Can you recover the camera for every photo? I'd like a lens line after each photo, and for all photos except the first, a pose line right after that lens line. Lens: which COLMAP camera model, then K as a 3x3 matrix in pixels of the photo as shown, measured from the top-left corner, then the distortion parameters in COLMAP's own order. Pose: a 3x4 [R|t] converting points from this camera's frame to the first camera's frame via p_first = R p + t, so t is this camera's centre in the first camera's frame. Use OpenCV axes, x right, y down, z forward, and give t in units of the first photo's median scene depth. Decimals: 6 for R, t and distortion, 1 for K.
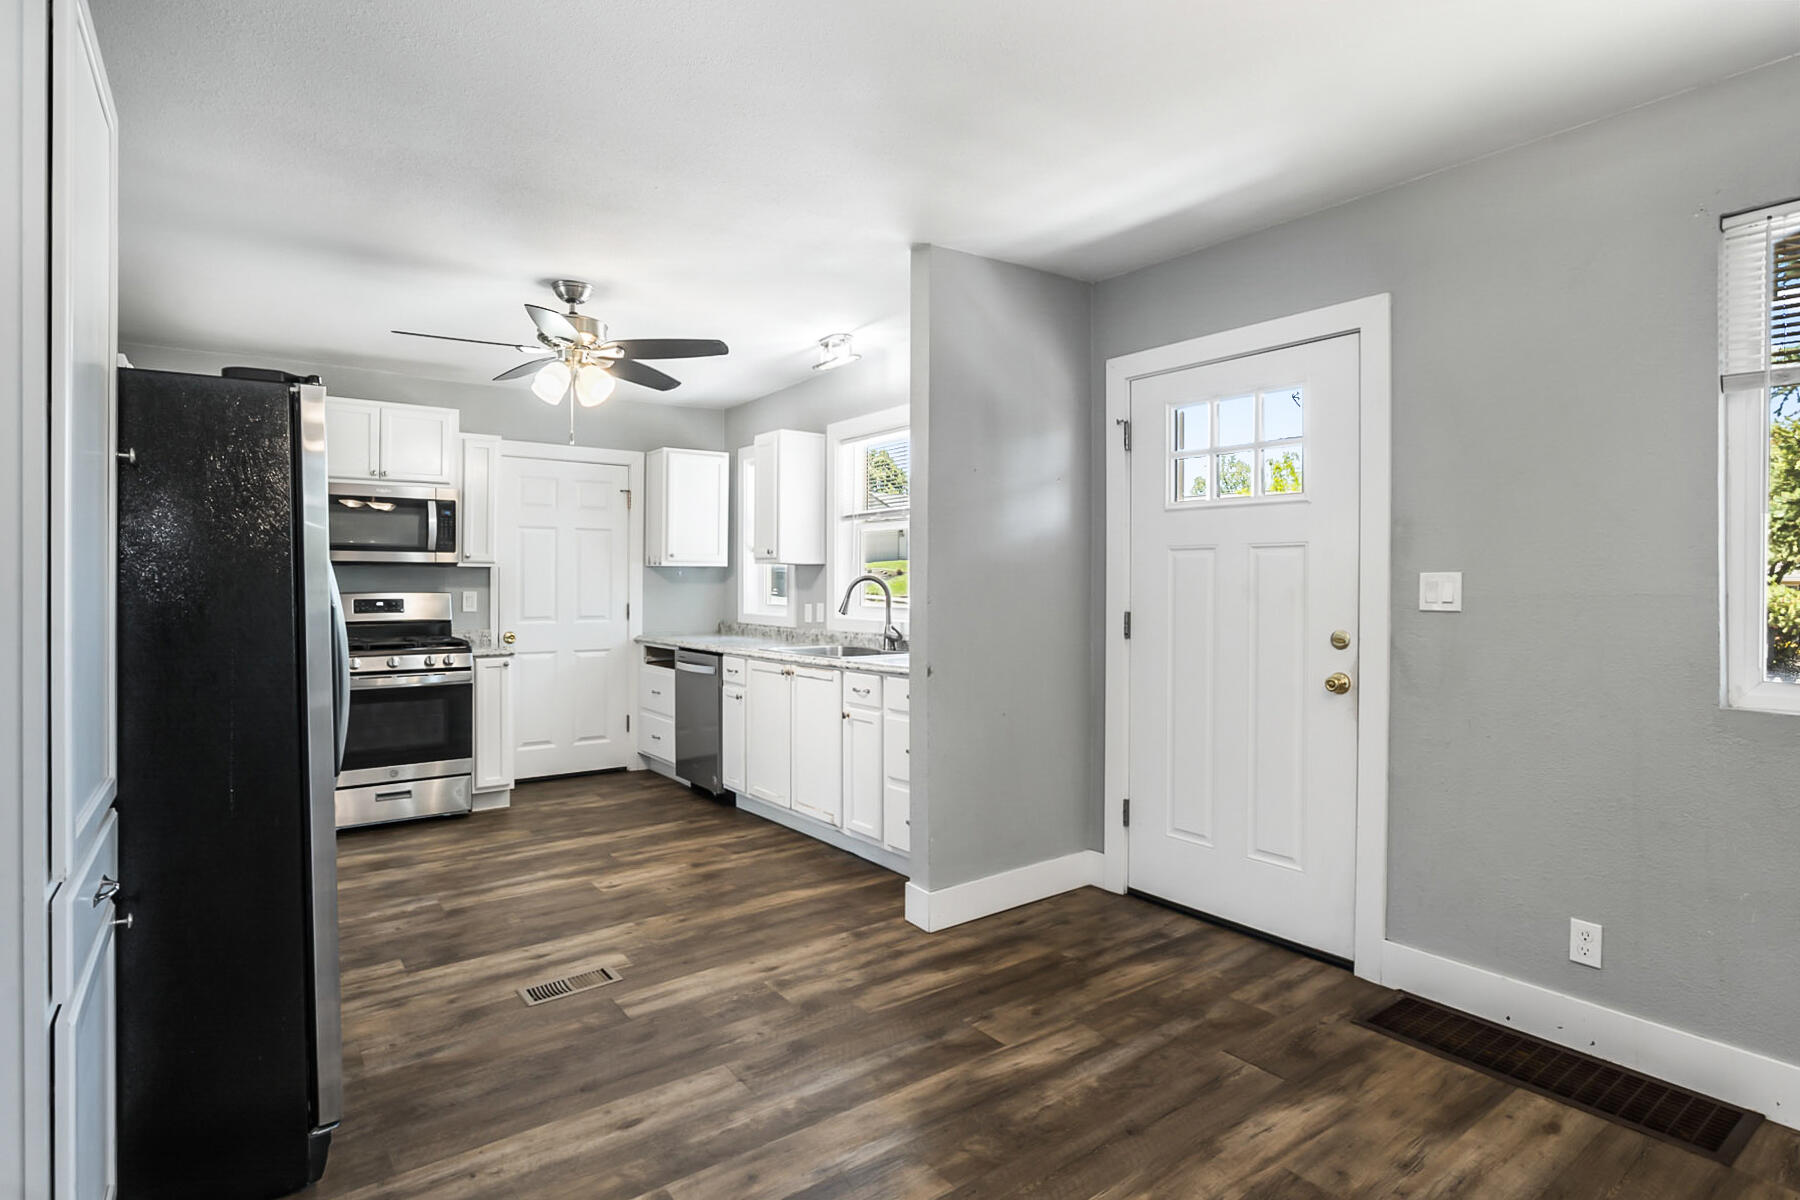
lens RADIAL K [[915.2, 0, 886.2], [0, 915.2, 586.9], [0, 0, 1]] dist [0.004025, 0.001117]
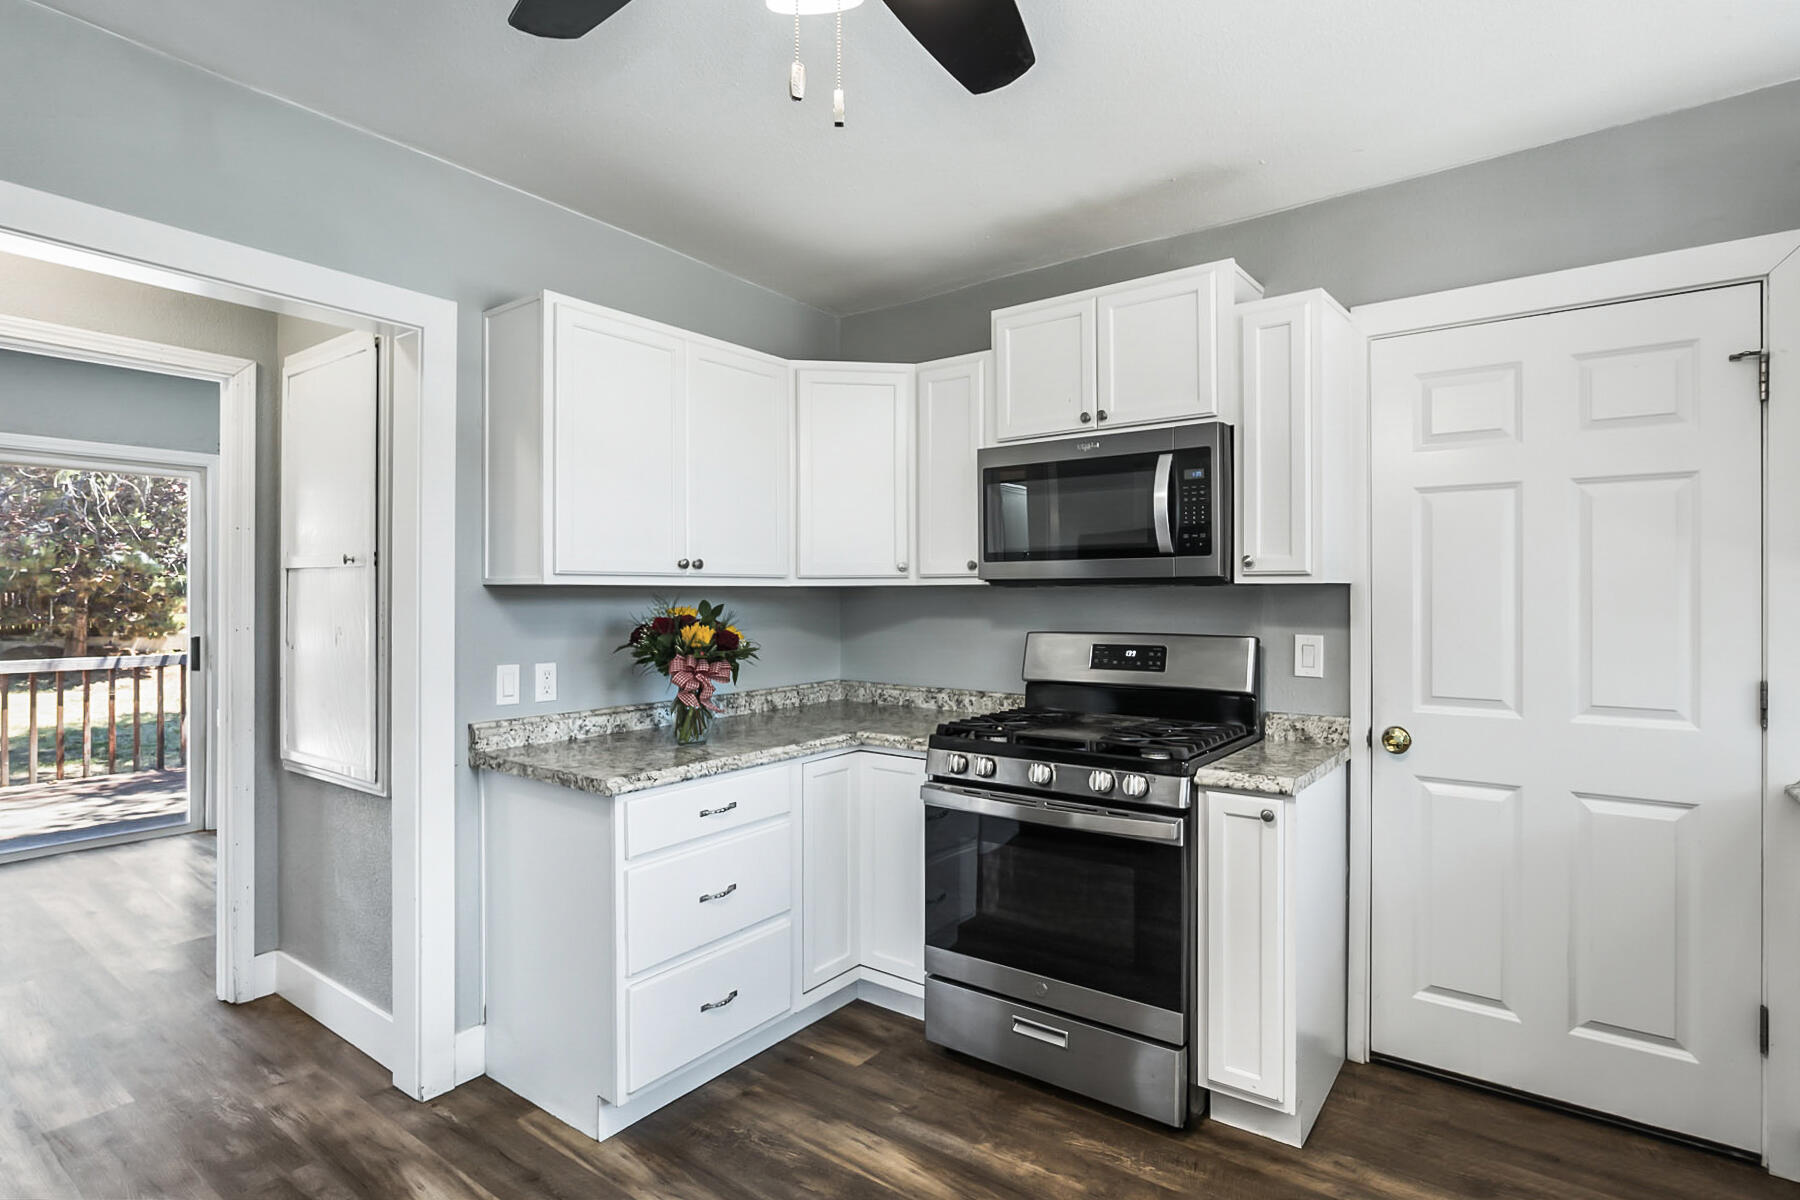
lens RADIAL K [[909.8, 0, 900.7], [0, 909.8, 594.9], [0, 0, 1]] dist [-0.027566, 0.013031]
pose [[0.298623, -0.005487, -0.954355, -0.069311], [-0.002270, 0.999977, -0.006460, -0.013280], [0.954368, 0.004095, 0.298604, 0.706923]]
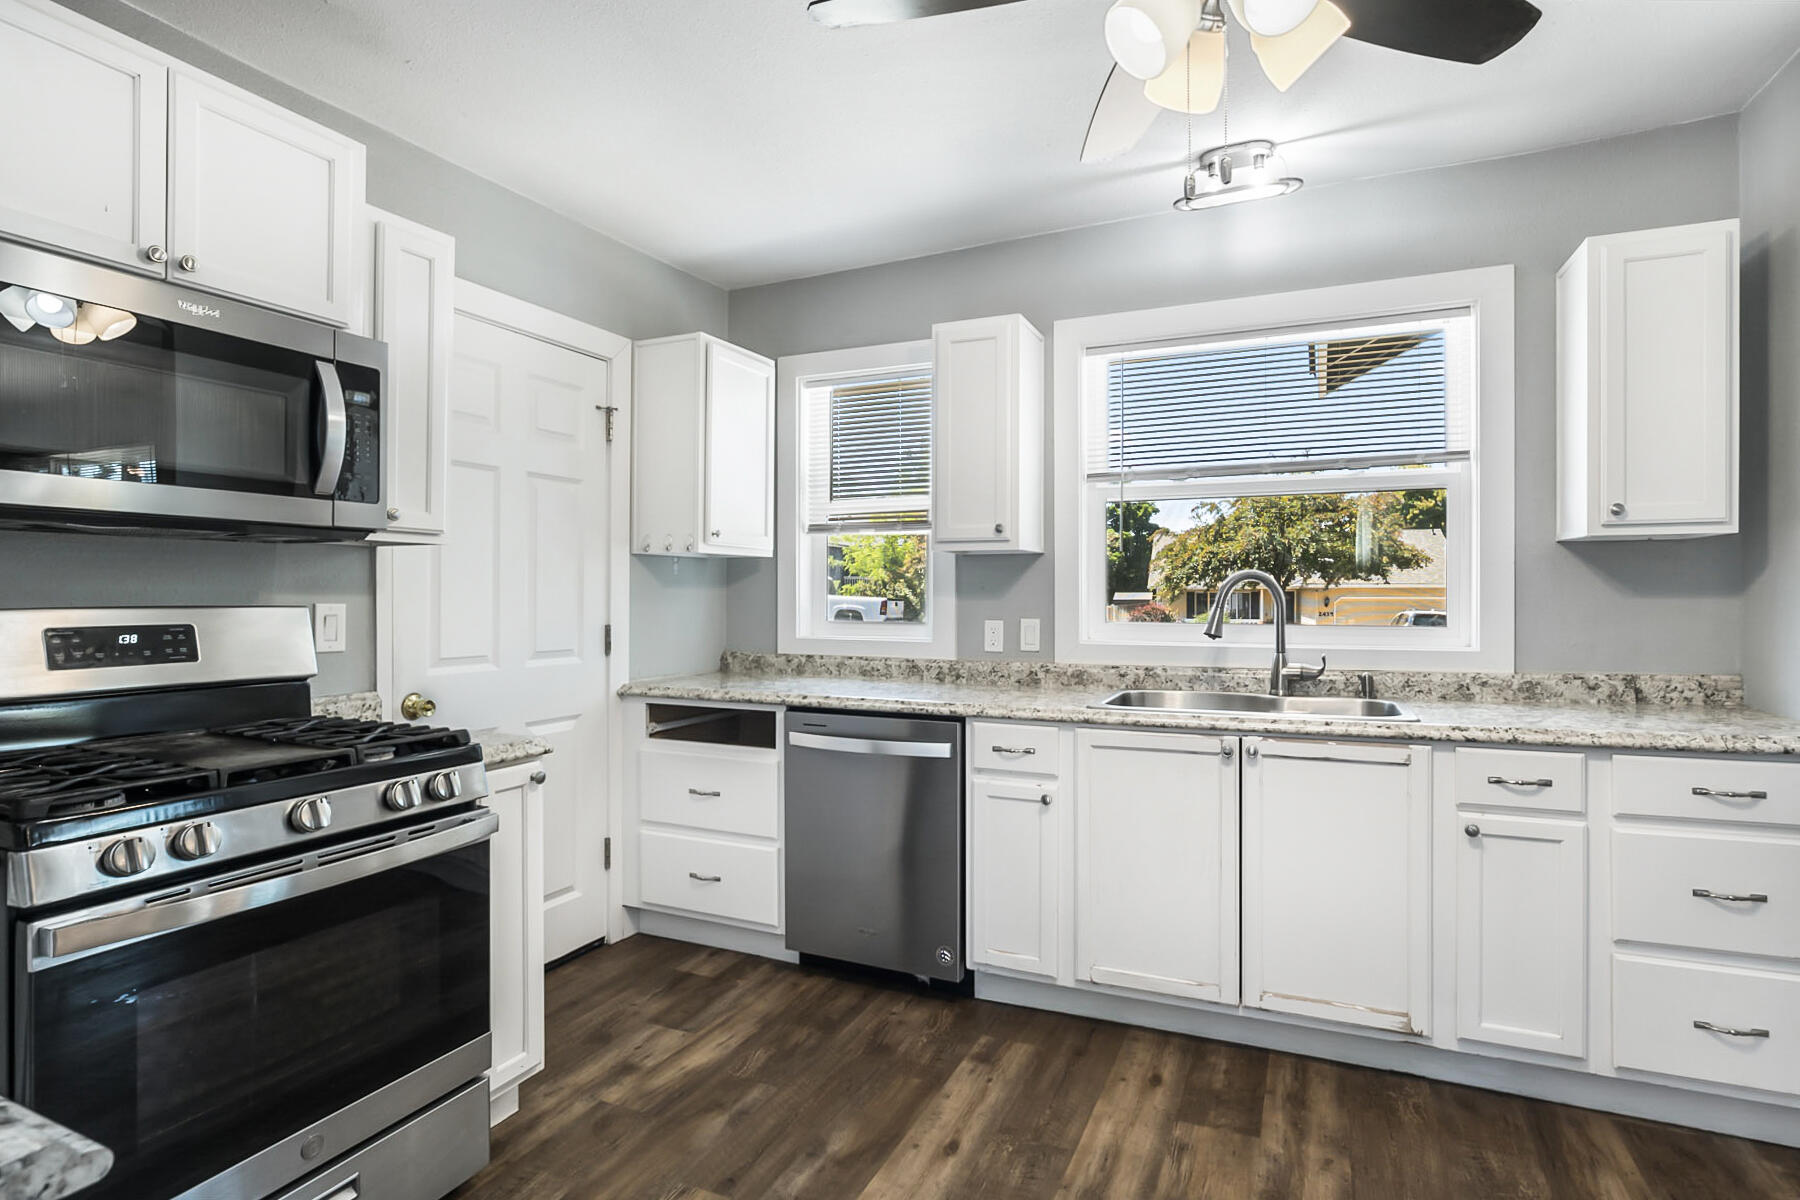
lens RADIAL K [[909.8, 0, 900.7], [0, 909.8, 594.9], [0, 0, 1]] dist [-0.027566, 0.013031]
pose [[0.871638, -0.002171, 0.490145, -0.465648], [0.002845, 0.999996, -0.000630, 0.002544], [-0.490142, 0.001944, 0.871640, 0.558347]]
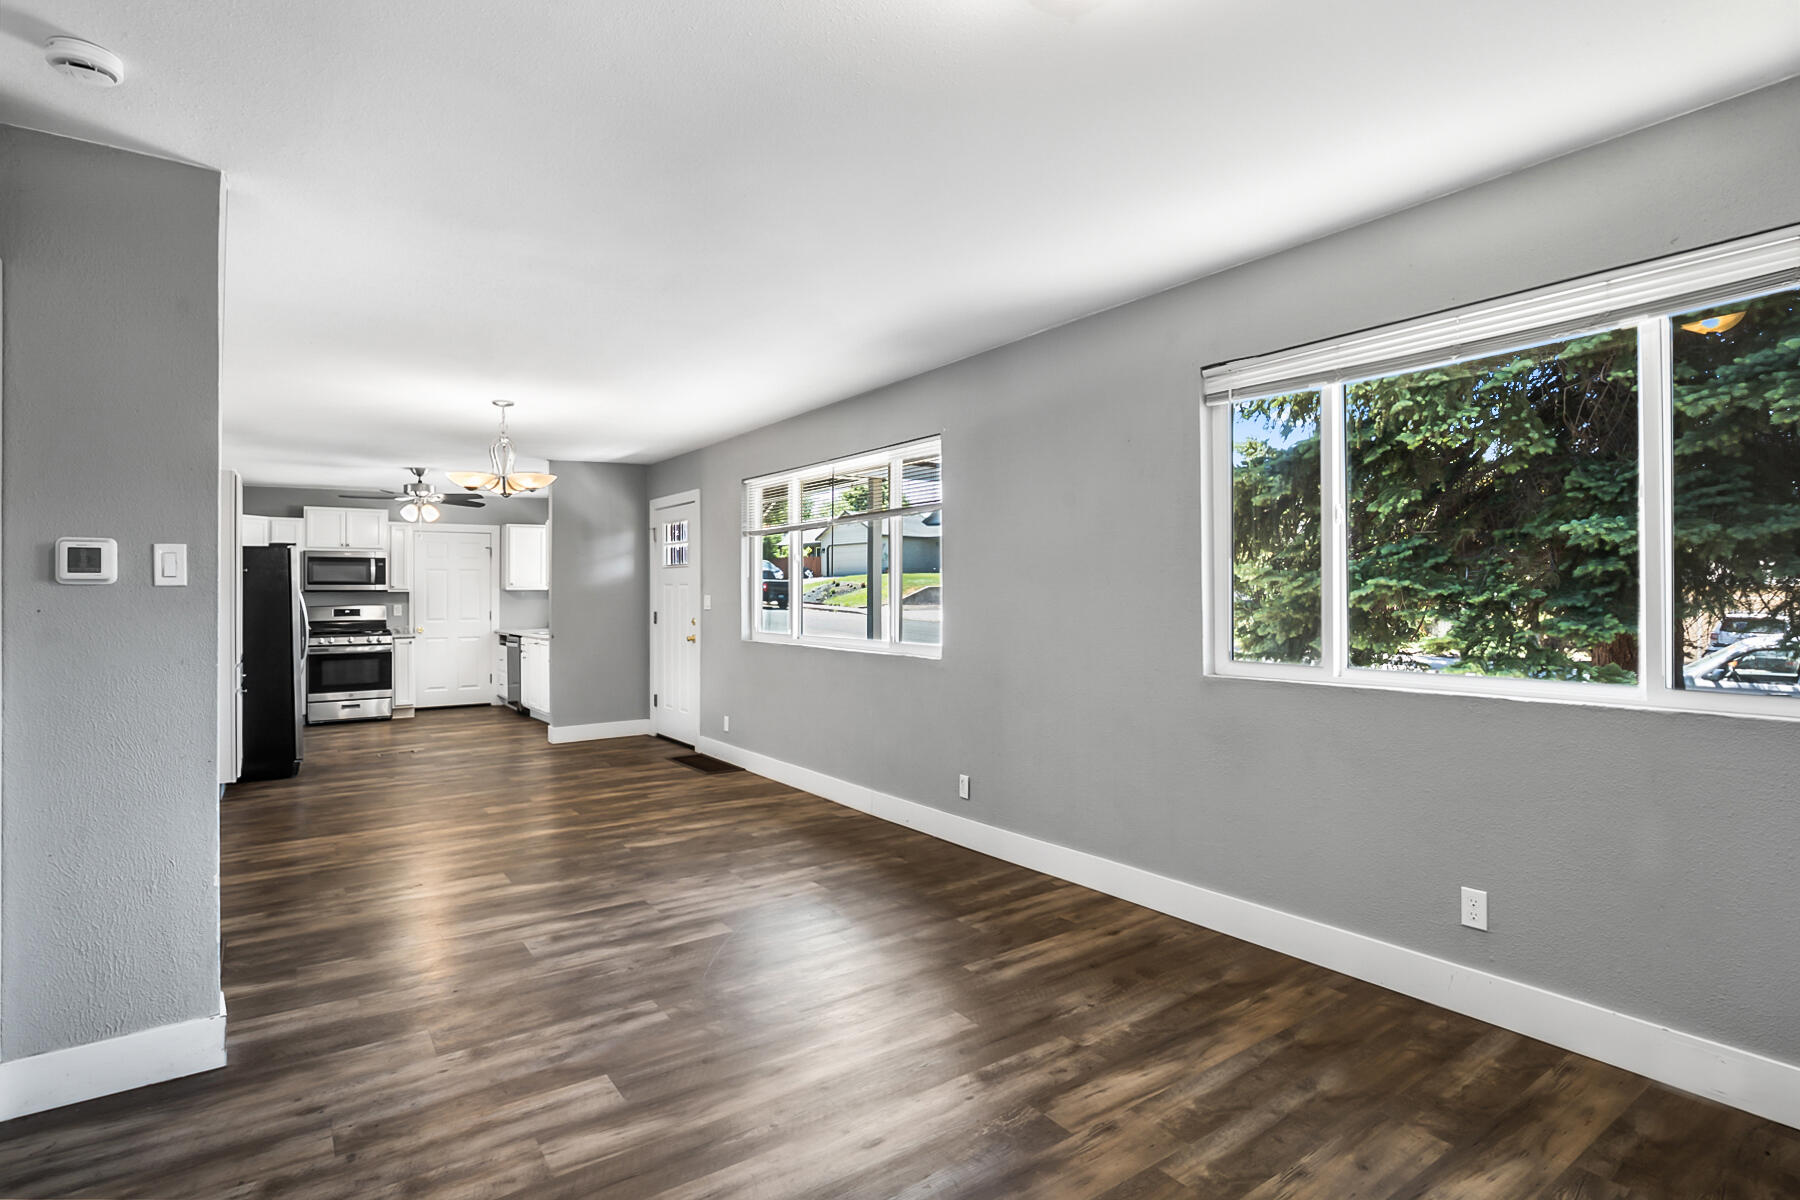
lens RADIAL K [[893.0, 0, 900.6], [0, 893.0, 591.4], [0, 0, 1]] dist [-0.036159, 0.018926]
pose [[0.999944, -0.006731, -0.008190, 0.633079], [0.006675, 0.999954, -0.006831, -0.003271], [0.008235, 0.006776, 0.999943, -0.857964]]
